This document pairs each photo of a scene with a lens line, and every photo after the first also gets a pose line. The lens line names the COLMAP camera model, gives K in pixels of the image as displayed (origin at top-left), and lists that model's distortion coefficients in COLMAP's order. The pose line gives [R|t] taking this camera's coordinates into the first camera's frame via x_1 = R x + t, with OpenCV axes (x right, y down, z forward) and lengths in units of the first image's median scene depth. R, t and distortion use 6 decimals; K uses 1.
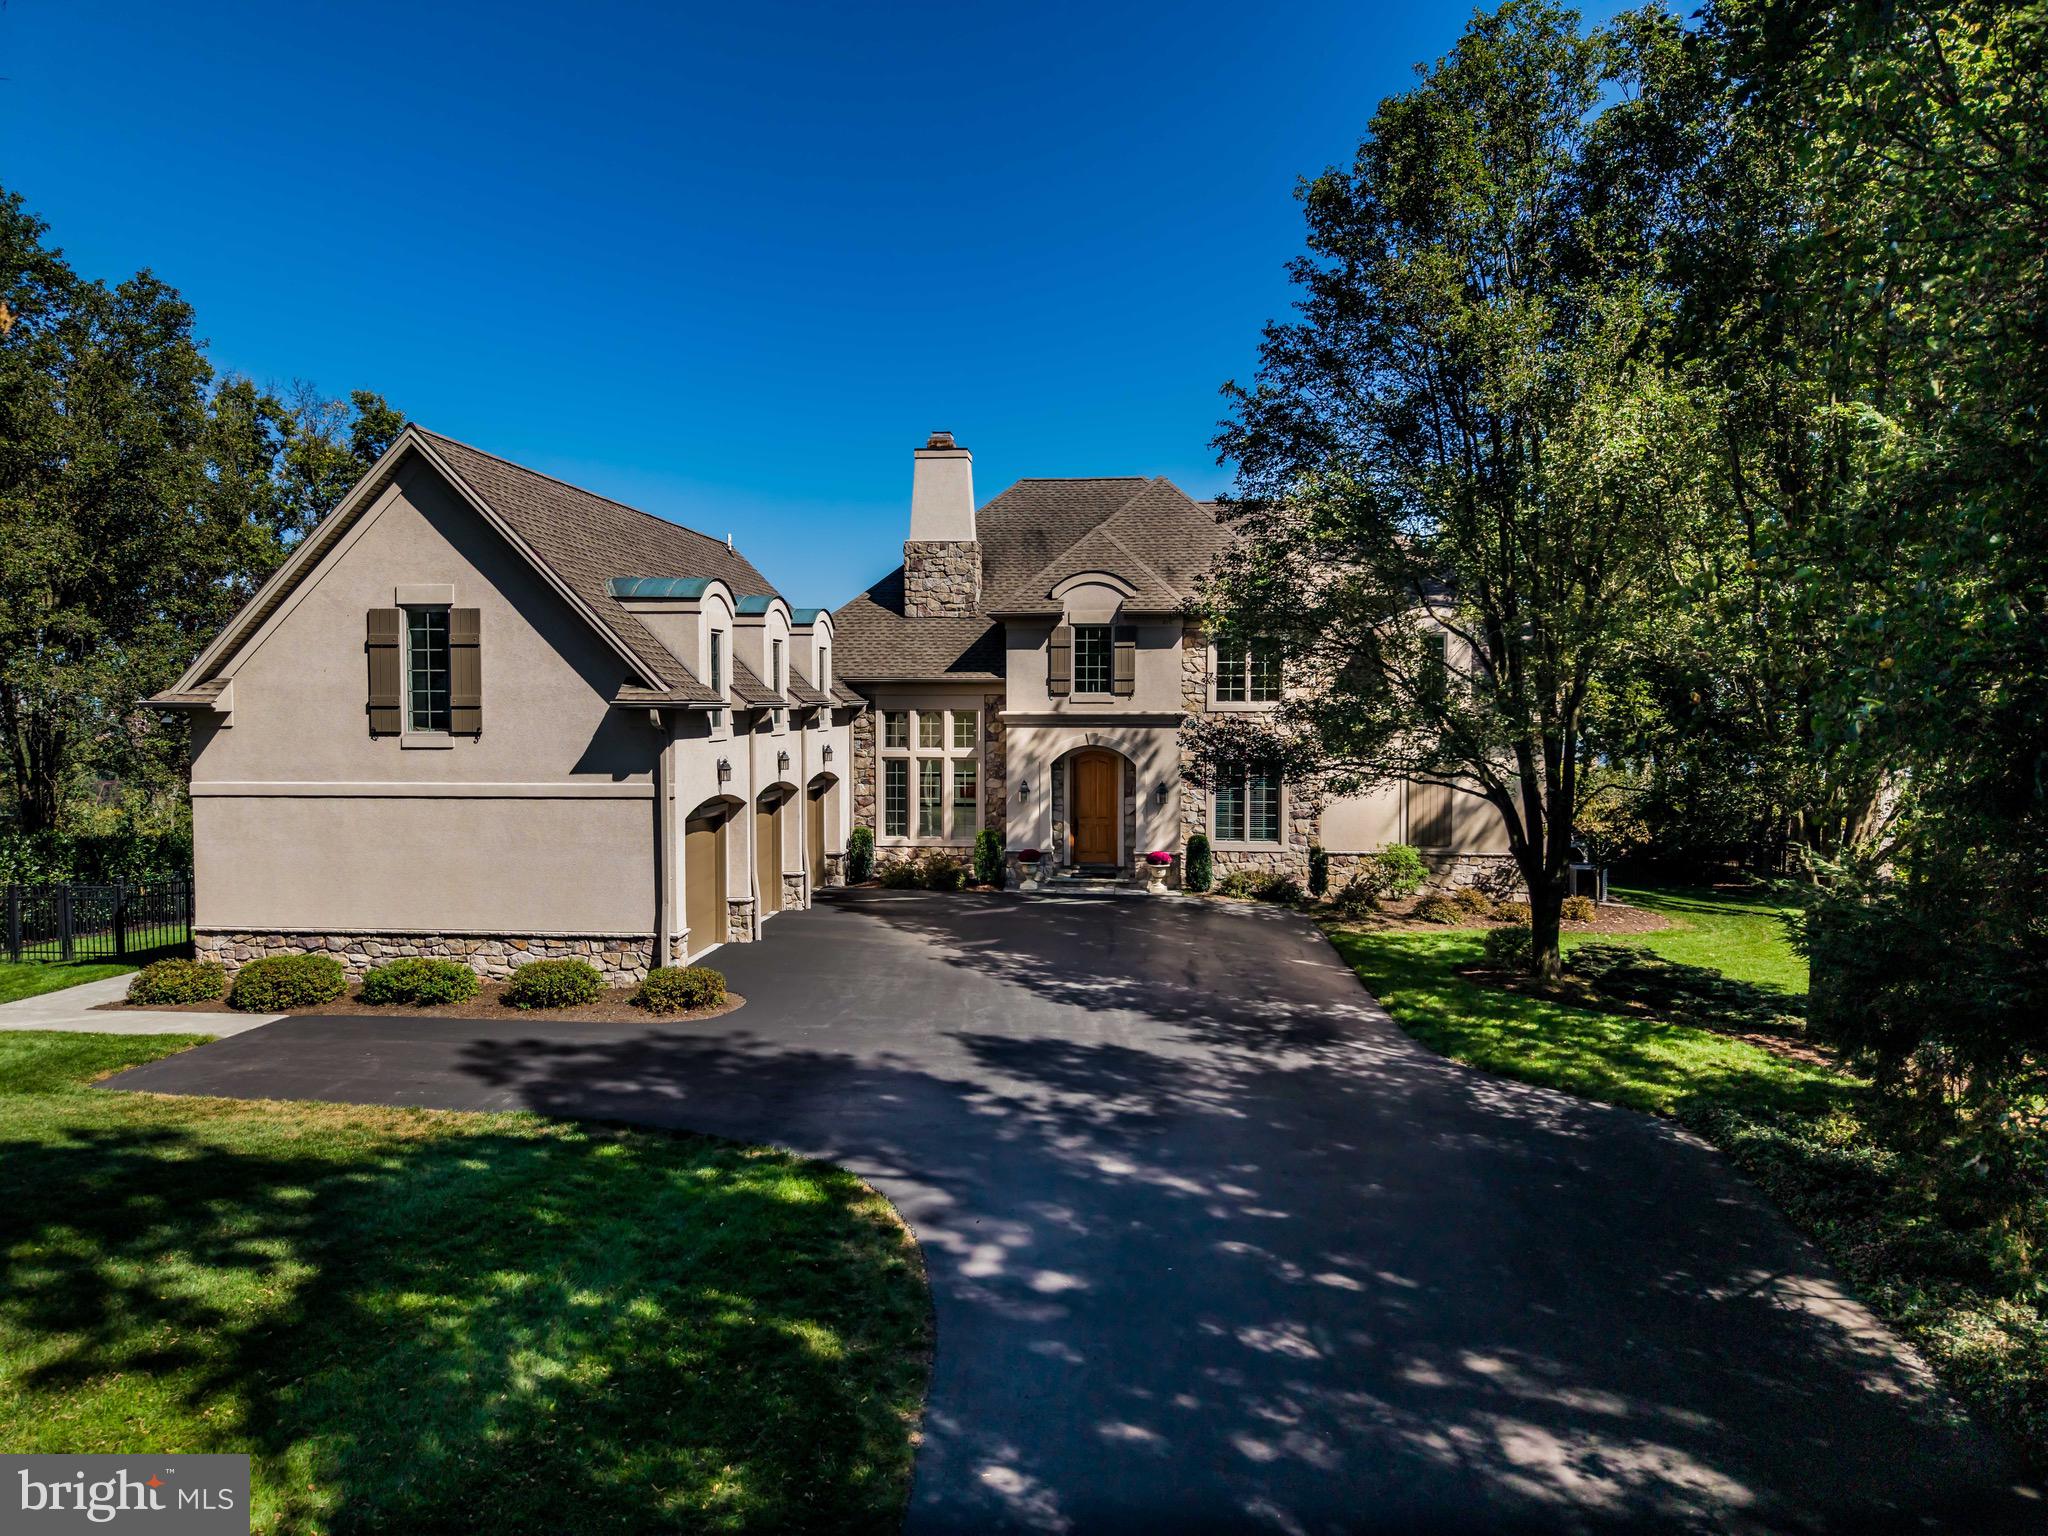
lens RADIAL K [[1349.9, 0, 1017.8], [0, 1349.9, 776.8], [0, 0, 1]] dist [0.015882, -0.001604]
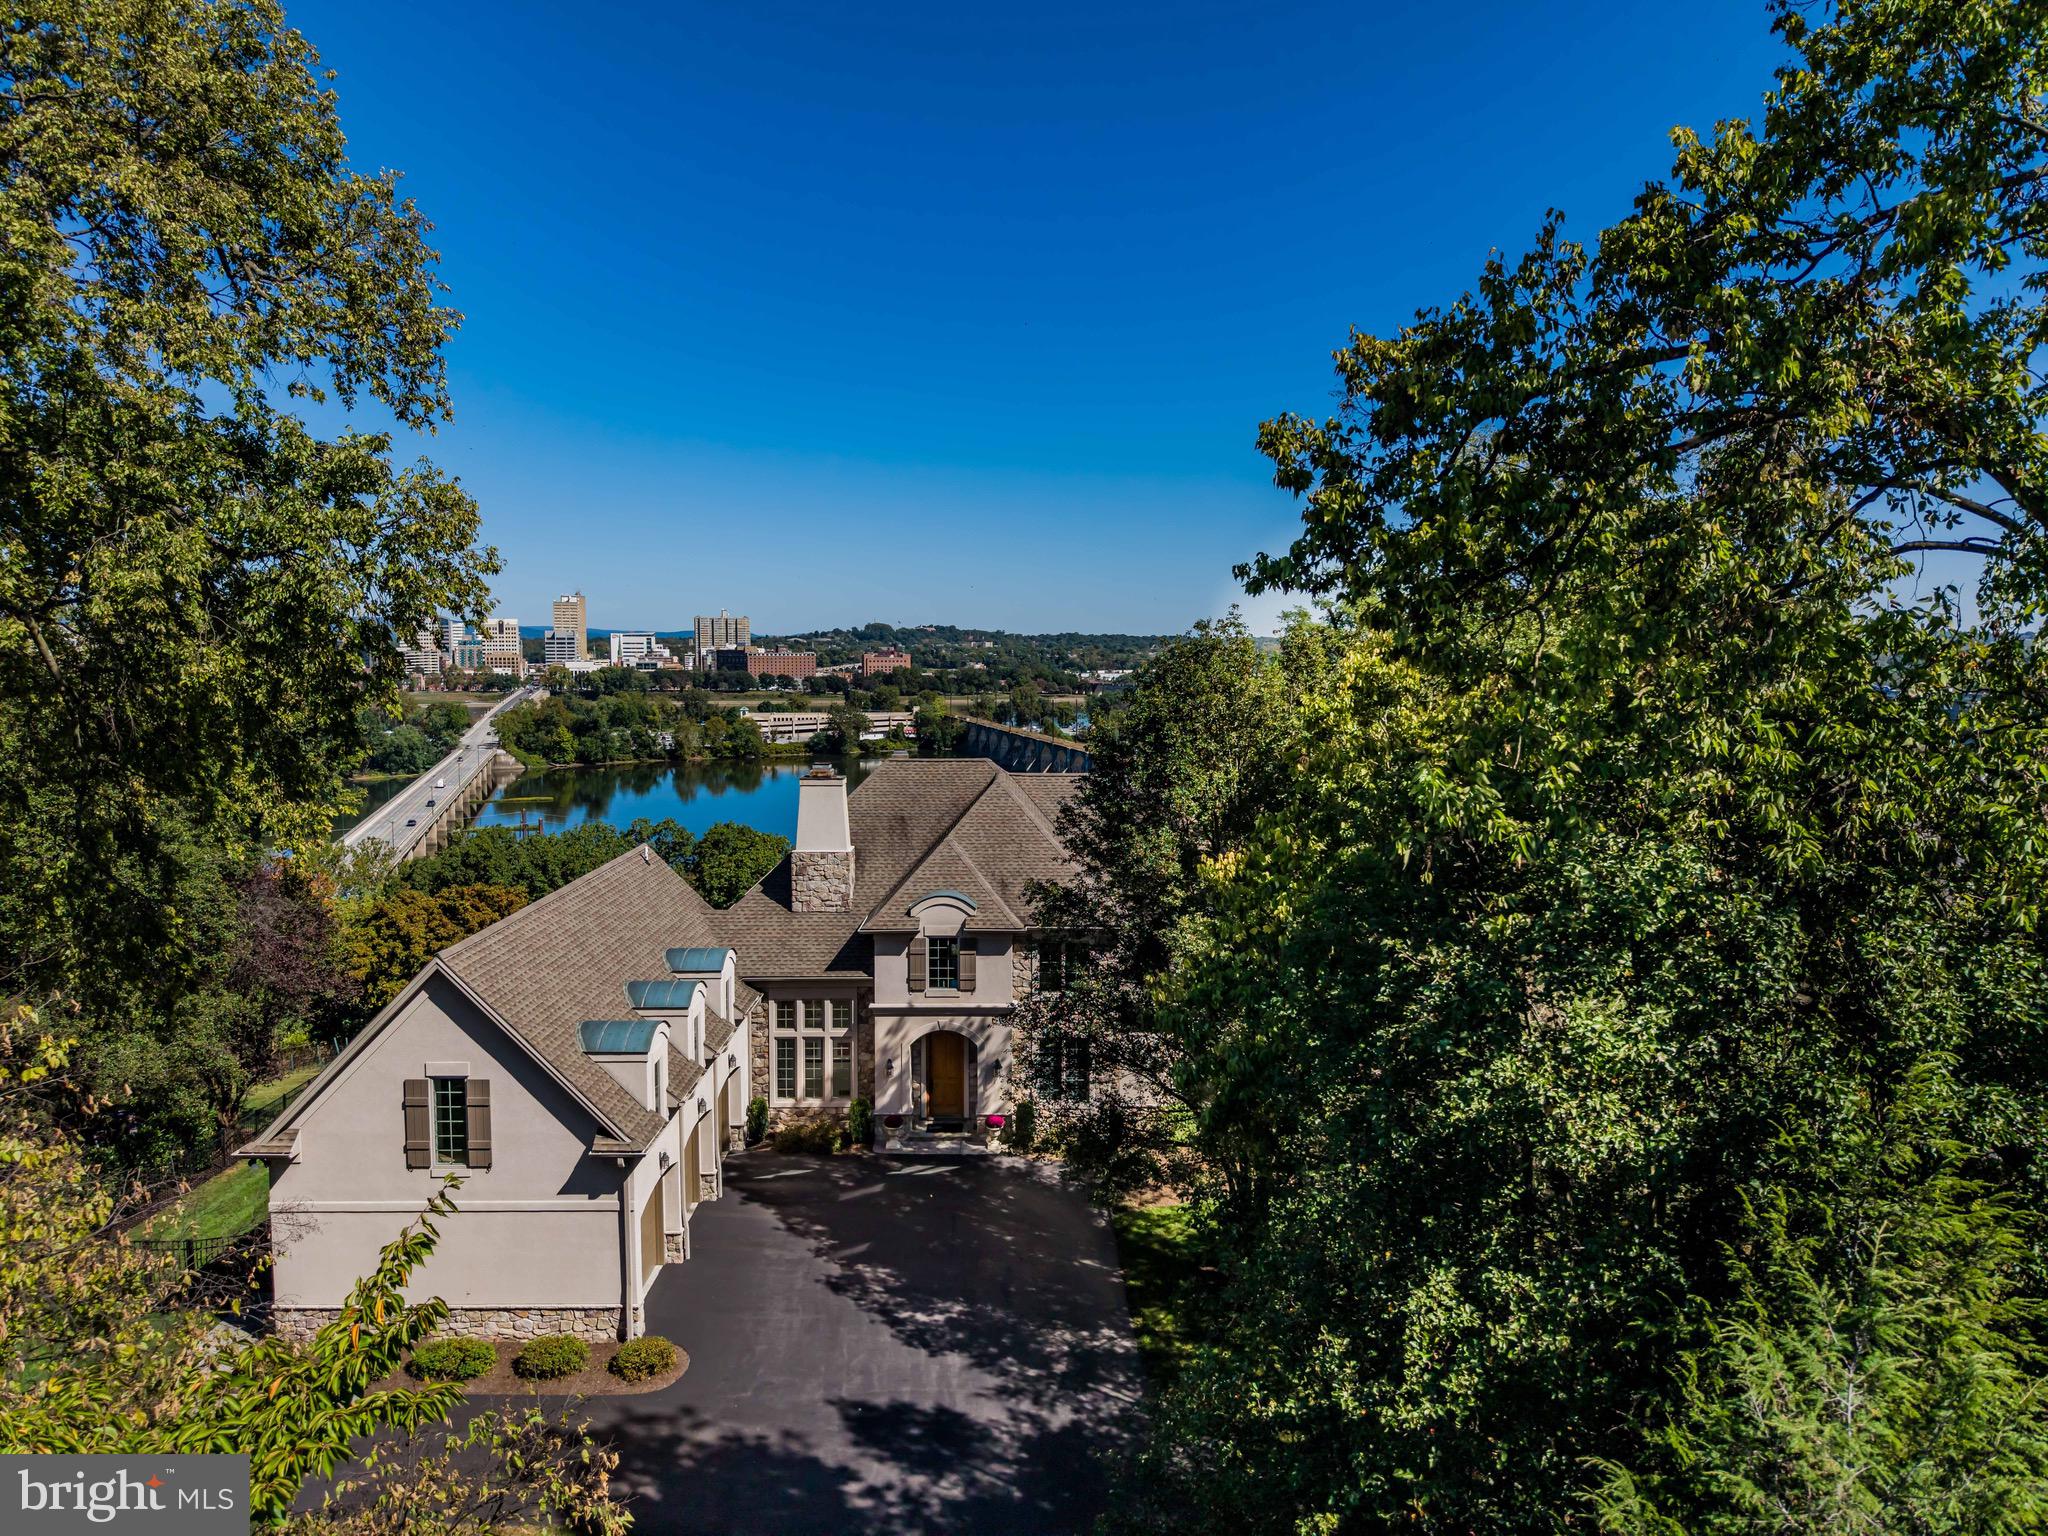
lens RADIAL K [[1371.9, 0, 1025.5], [0, 1371.9, 777.6], [0, 0, 1]] dist [0.011446, -0.003253]
pose [[0.995406, -0.004832, 0.095618, 0.010516], [0.000976, 0.999186, 0.040328, -0.317314], [-0.095735, -0.040050, 0.994601, -0.285547]]
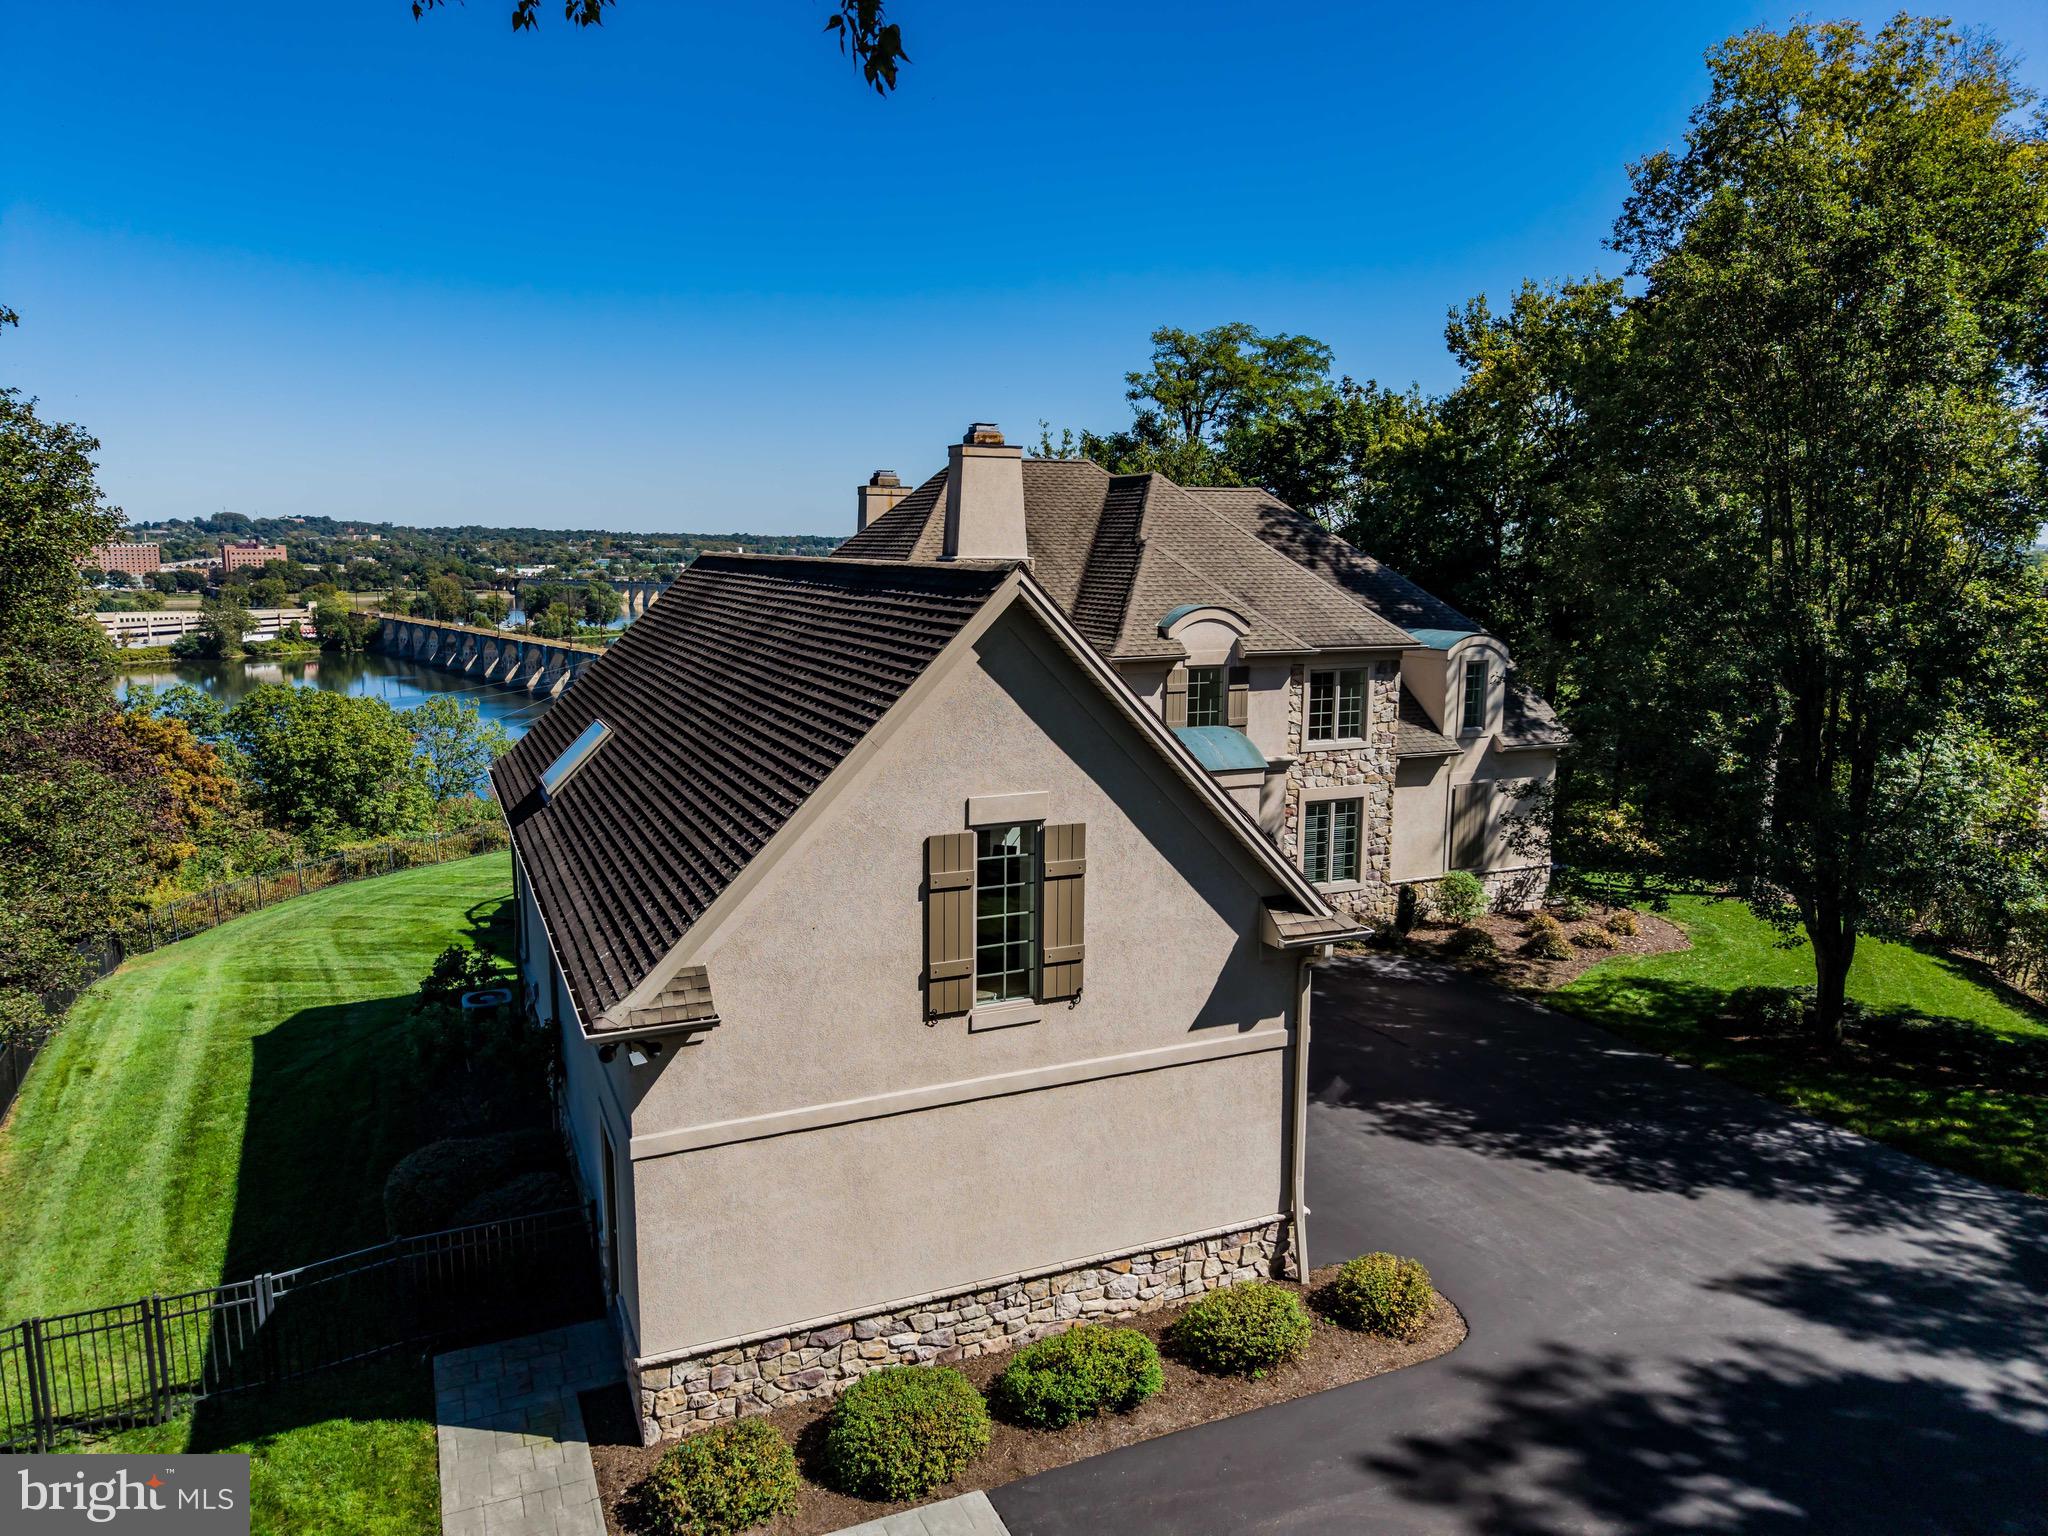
lens RADIAL K [[1381.4, 0, 1036.8], [0, 1381.4, 759.8], [0, 0, 1]] dist [0.029637, -0.046114]
pose [[0.871772, -0.070775, 0.484772, -0.493427], [0.022184, 0.994198, 0.105256, -0.150293], [-0.489409, -0.081005, 0.868284, 0.257263]]
